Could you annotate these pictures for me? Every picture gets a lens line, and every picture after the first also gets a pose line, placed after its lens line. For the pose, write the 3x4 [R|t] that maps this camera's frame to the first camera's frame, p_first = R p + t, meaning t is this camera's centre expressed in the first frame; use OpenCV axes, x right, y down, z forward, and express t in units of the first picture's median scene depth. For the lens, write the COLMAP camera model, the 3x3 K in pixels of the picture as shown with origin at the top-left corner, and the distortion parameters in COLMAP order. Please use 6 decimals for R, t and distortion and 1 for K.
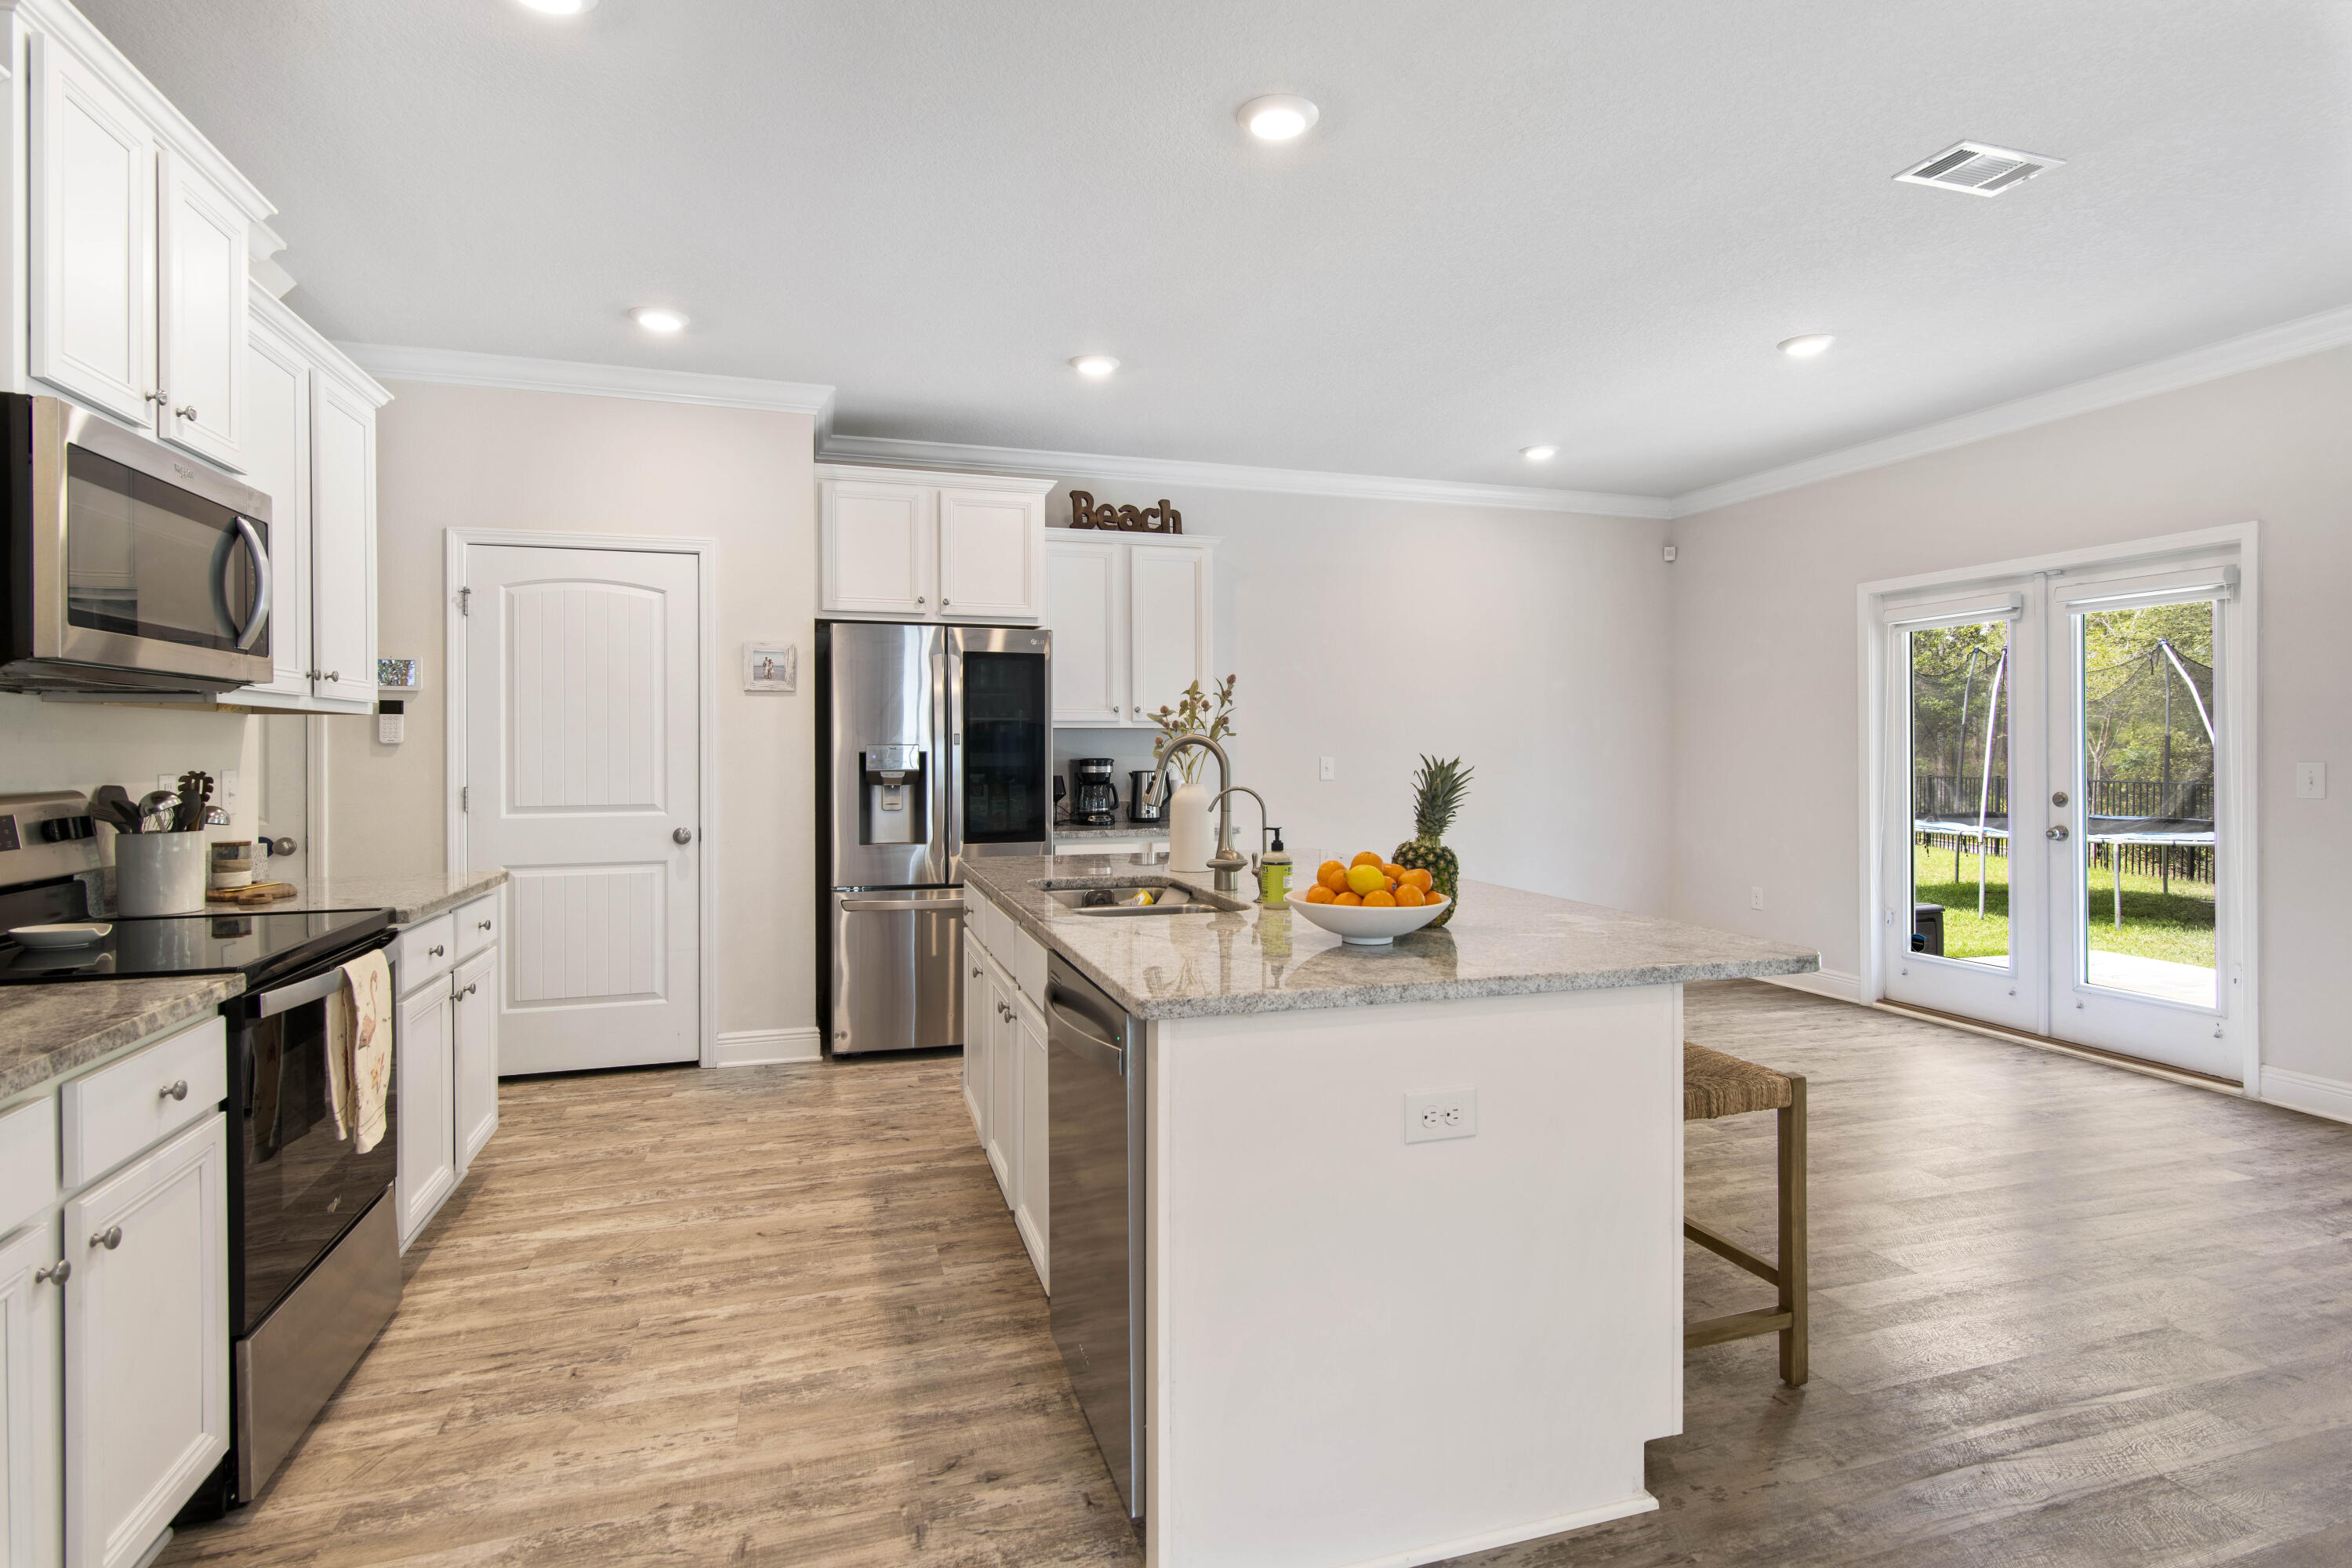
lens RADIAL K [[1142.2, 0, 1166.2], [0, 1142.2, 756.1], [0, 0, 1]] dist [0.002930, 0.000151]
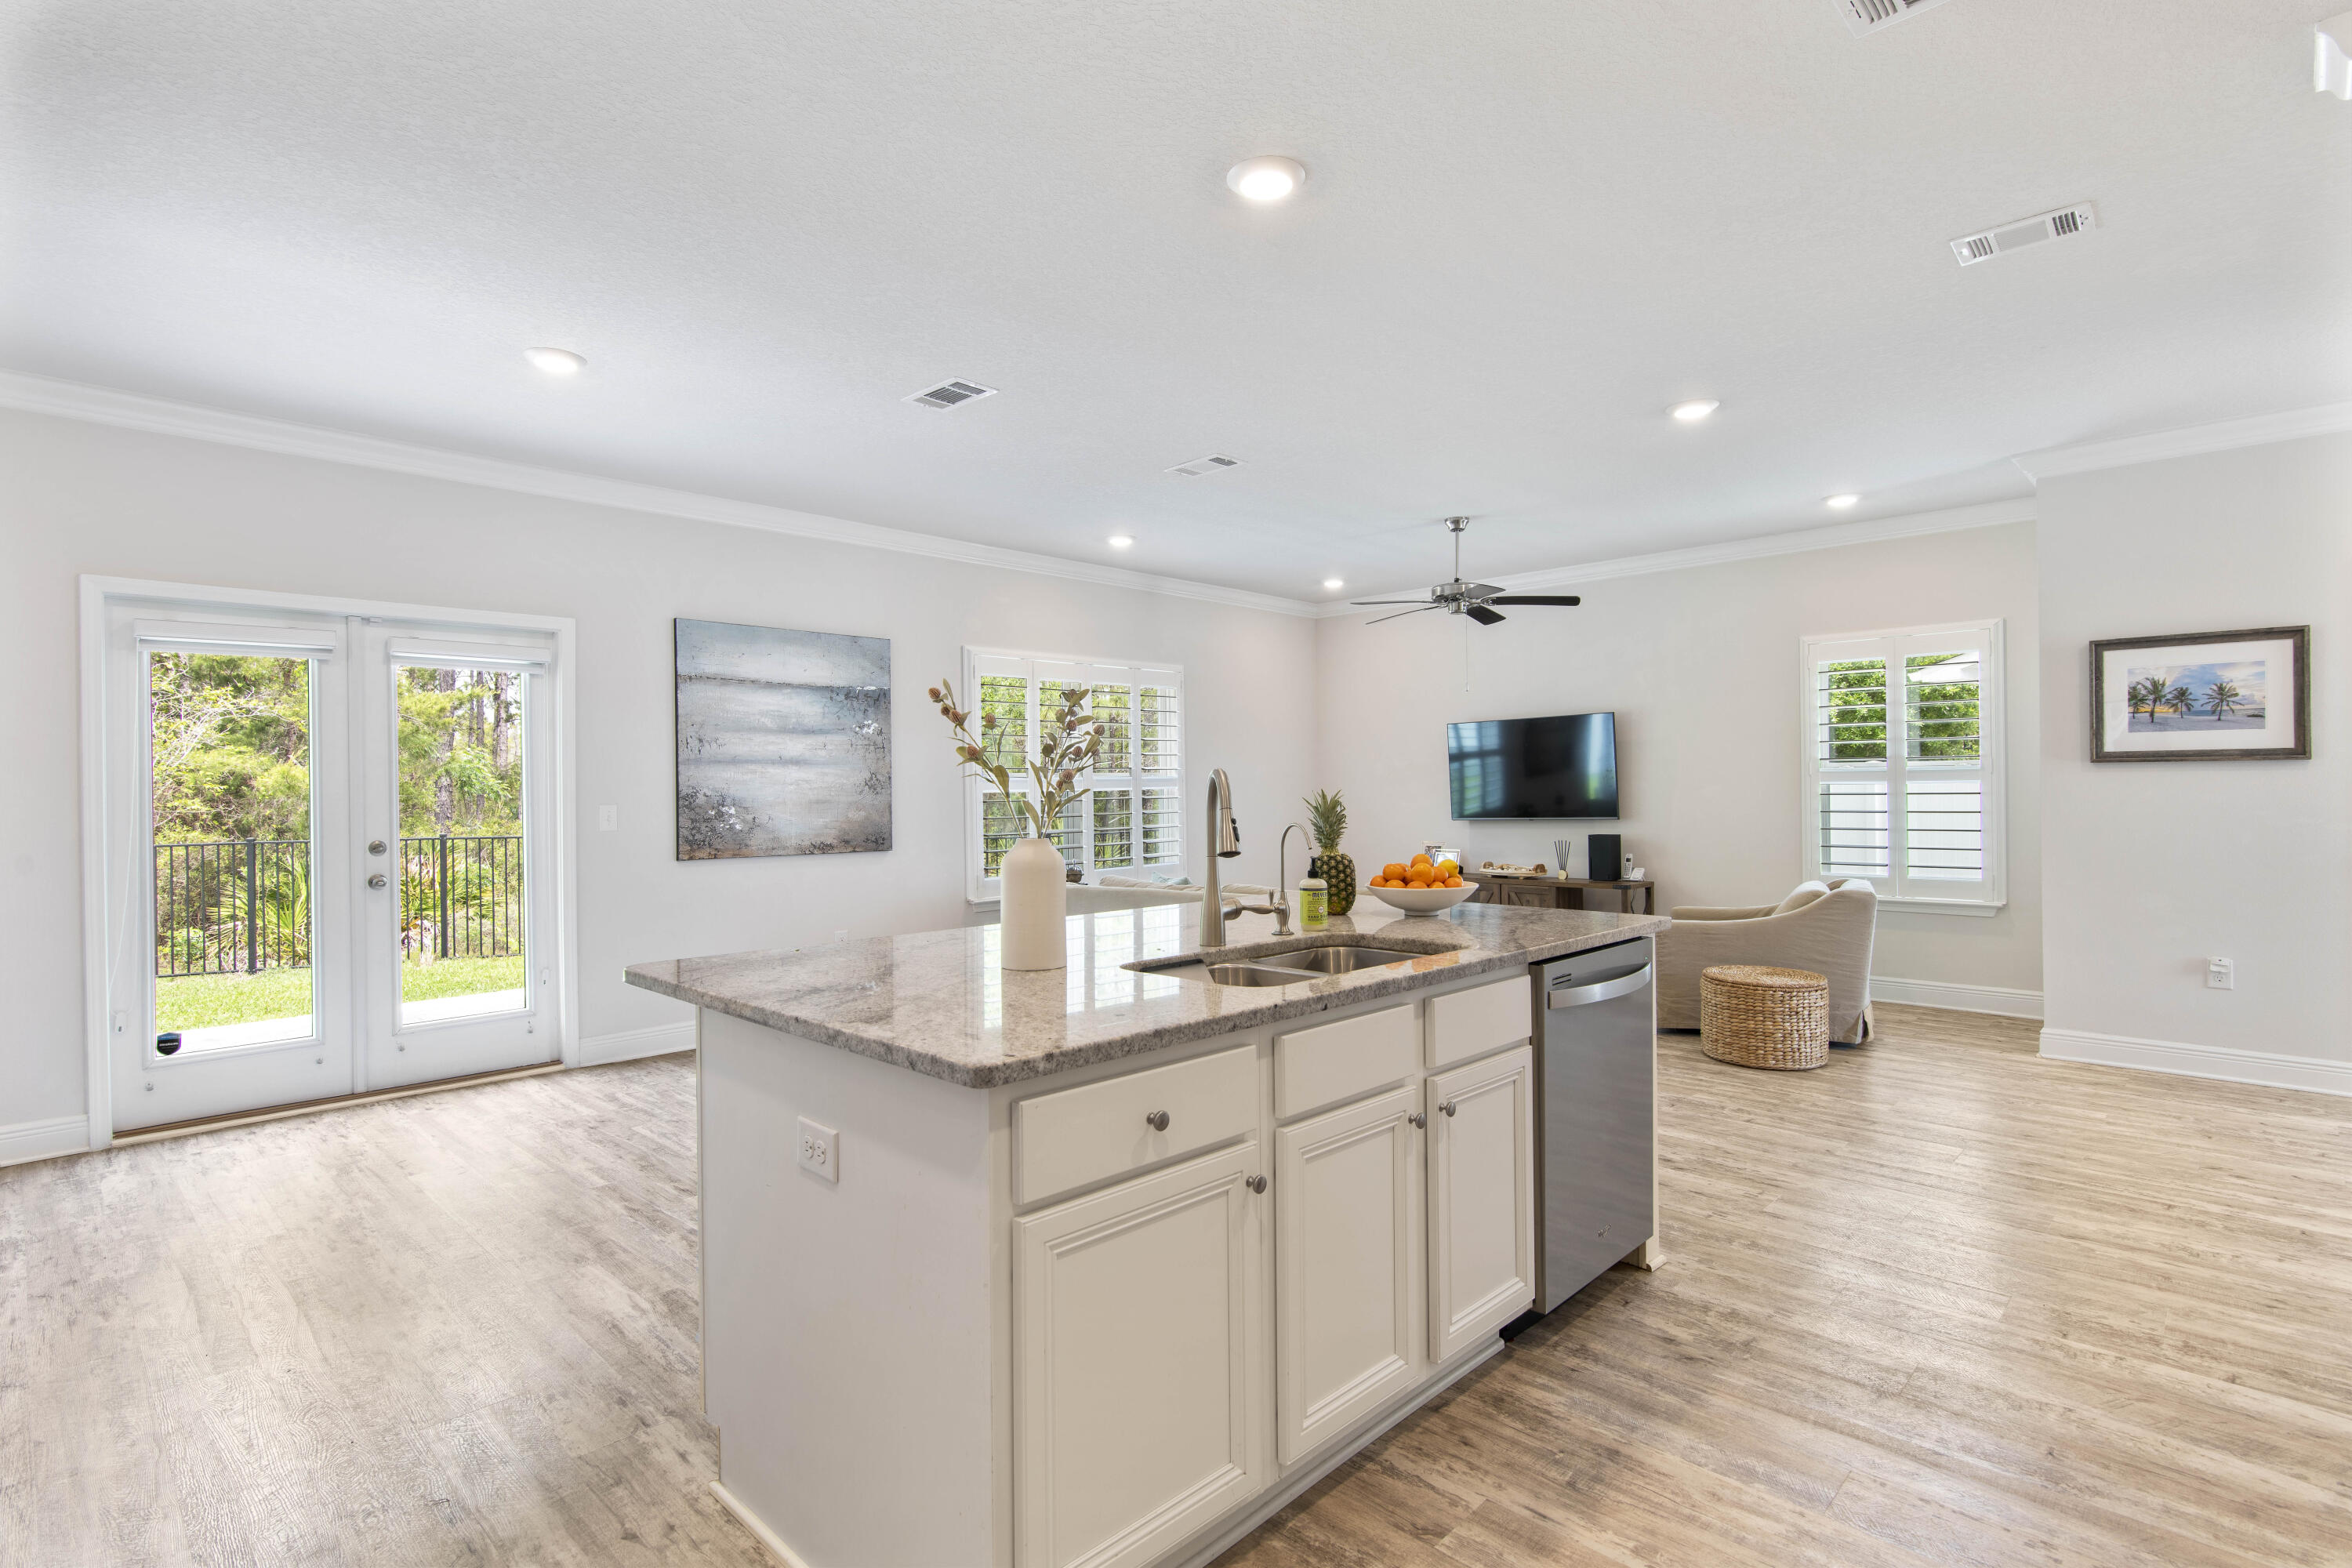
lens RADIAL K [[1142.2, 0, 1174.6], [0, 1142.2, 782.4], [0, 0, 1]] dist [0.002930, 0.000151]
pose [[-0.472201, 0.010668, 0.881427, -0.440018], [0.017431, 0.999844, -0.002763, -0.004509], [-0.881319, 0.014059, -0.472313, 0.887930]]
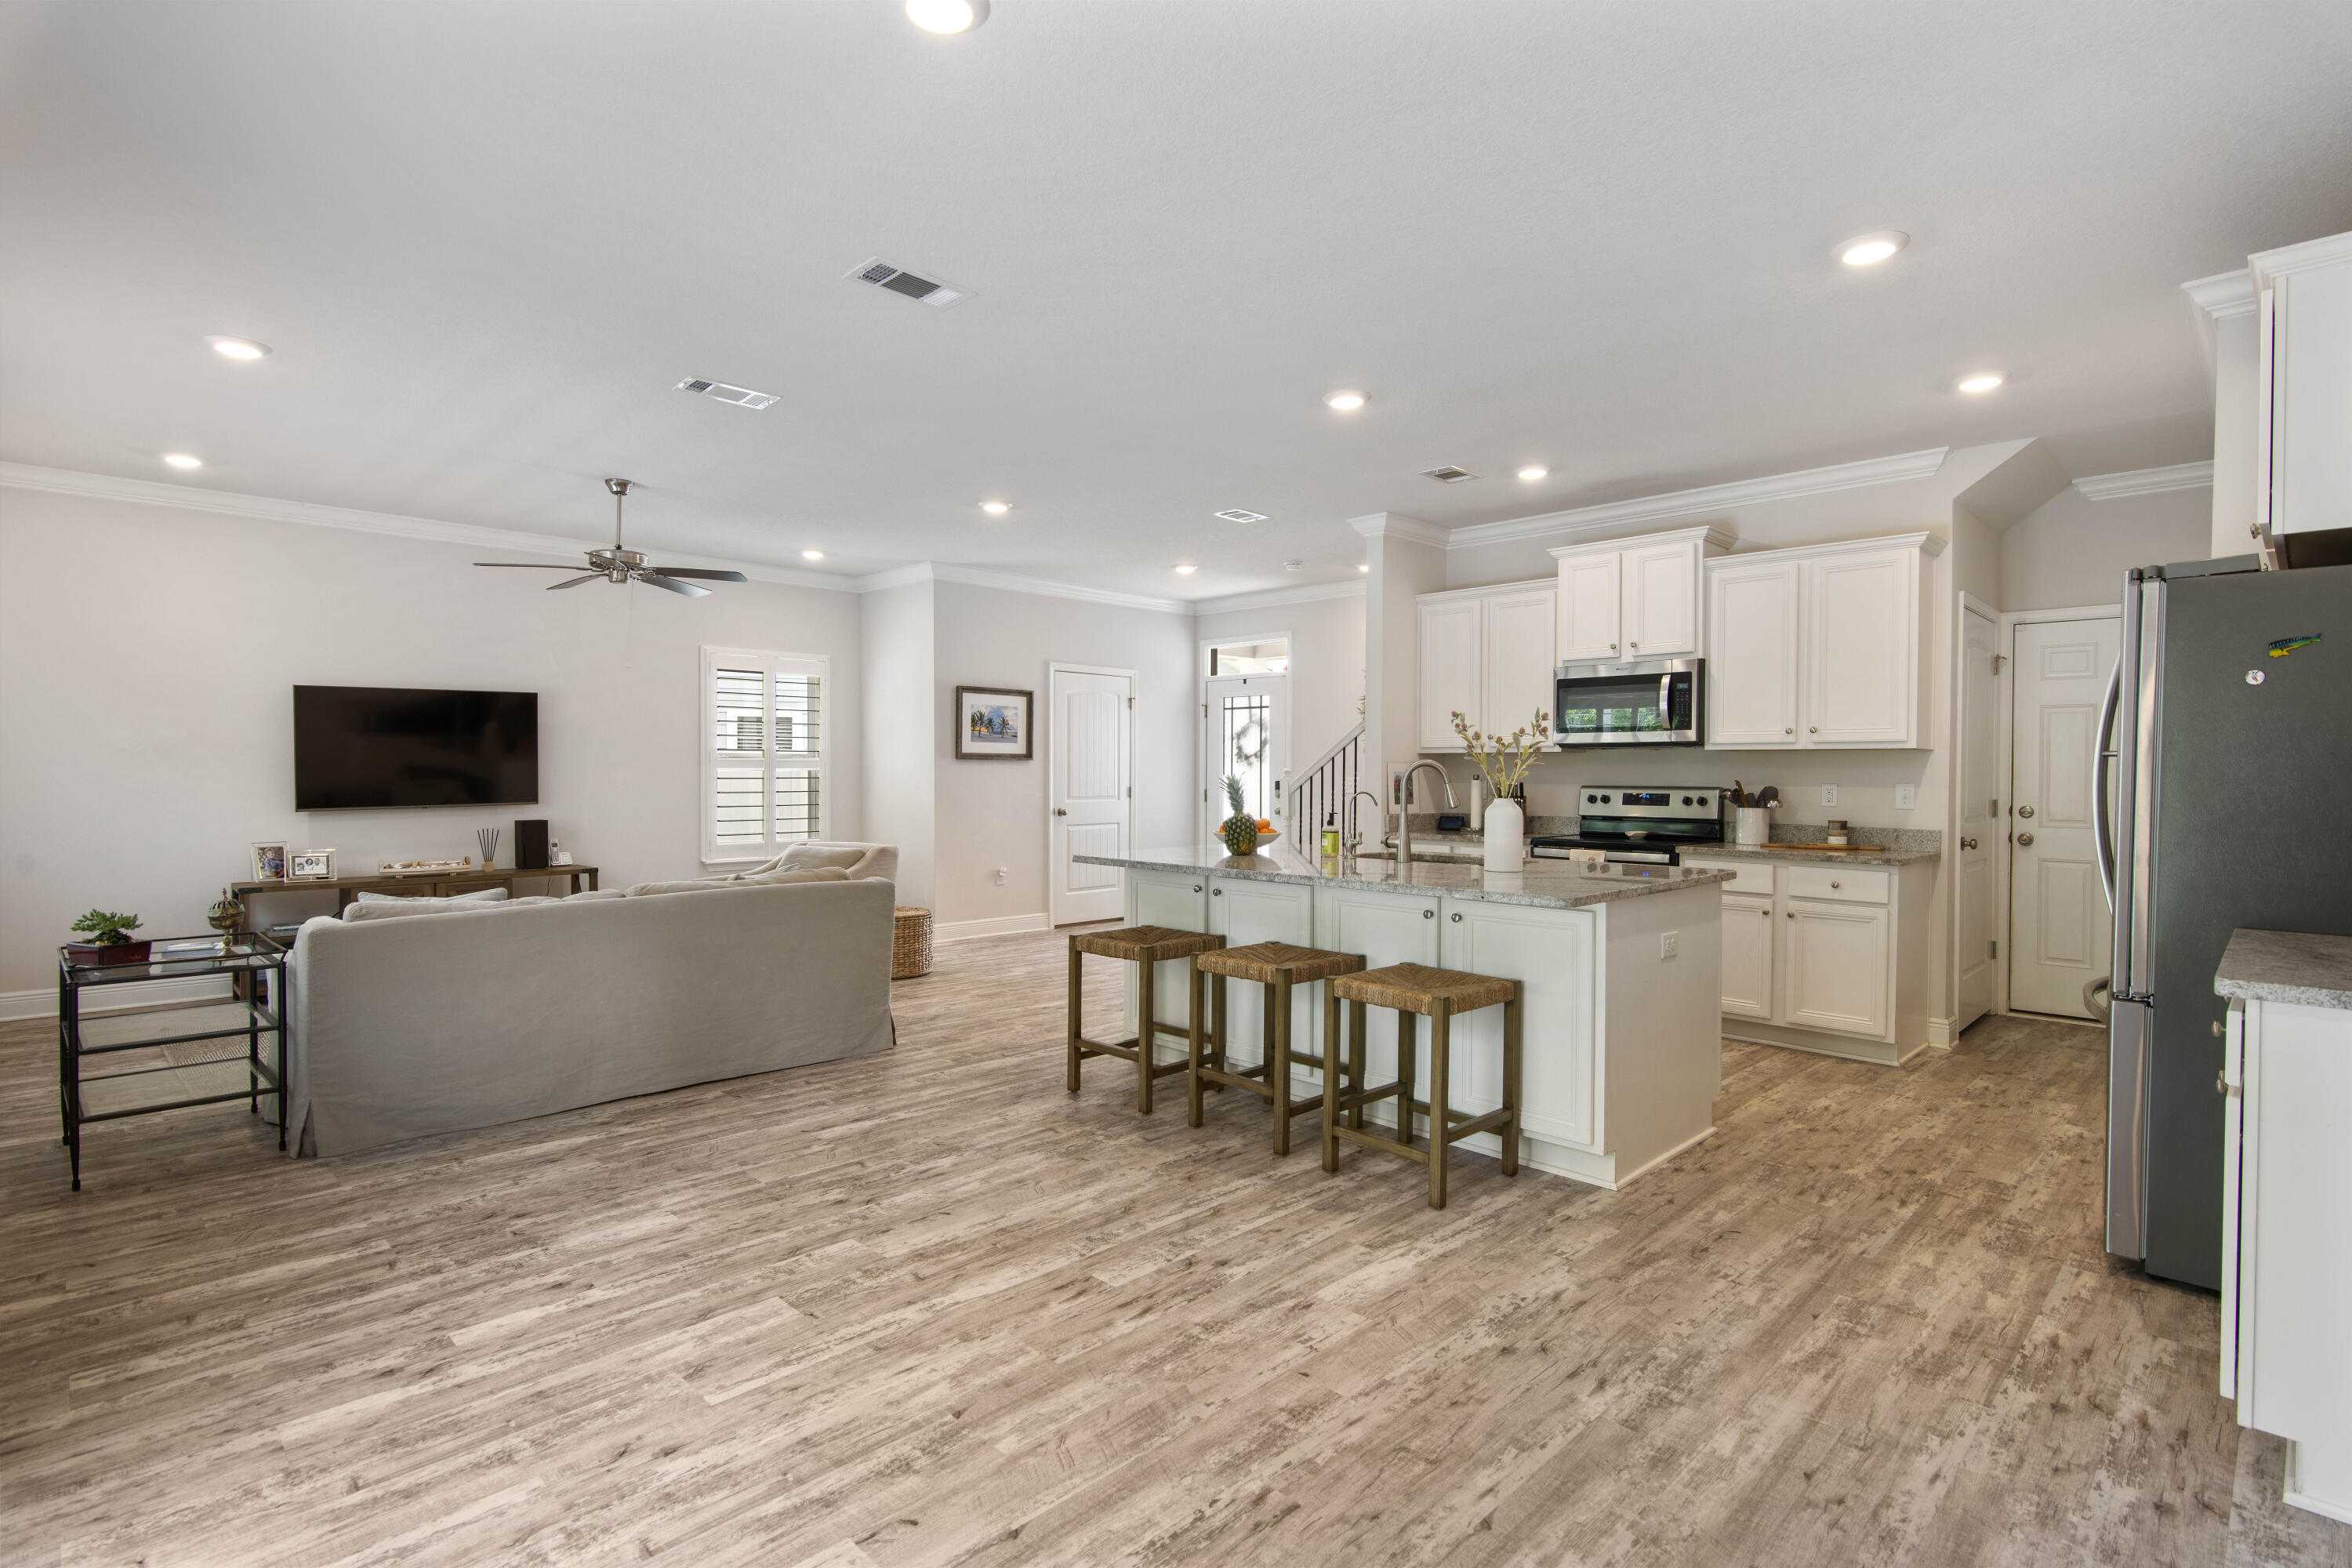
lens RADIAL K [[1142.2, 0, 1177.9], [0, 1142.2, 783.8], [0, 0, 1]] dist [0.002930, 0.000151]
pose [[-0.885782, 0.002952, -0.464093, 0.631067], [-0.006609, 0.999798, 0.018973, -0.008294], [0.464055, 0.019874, -0.885583, 1.356781]]
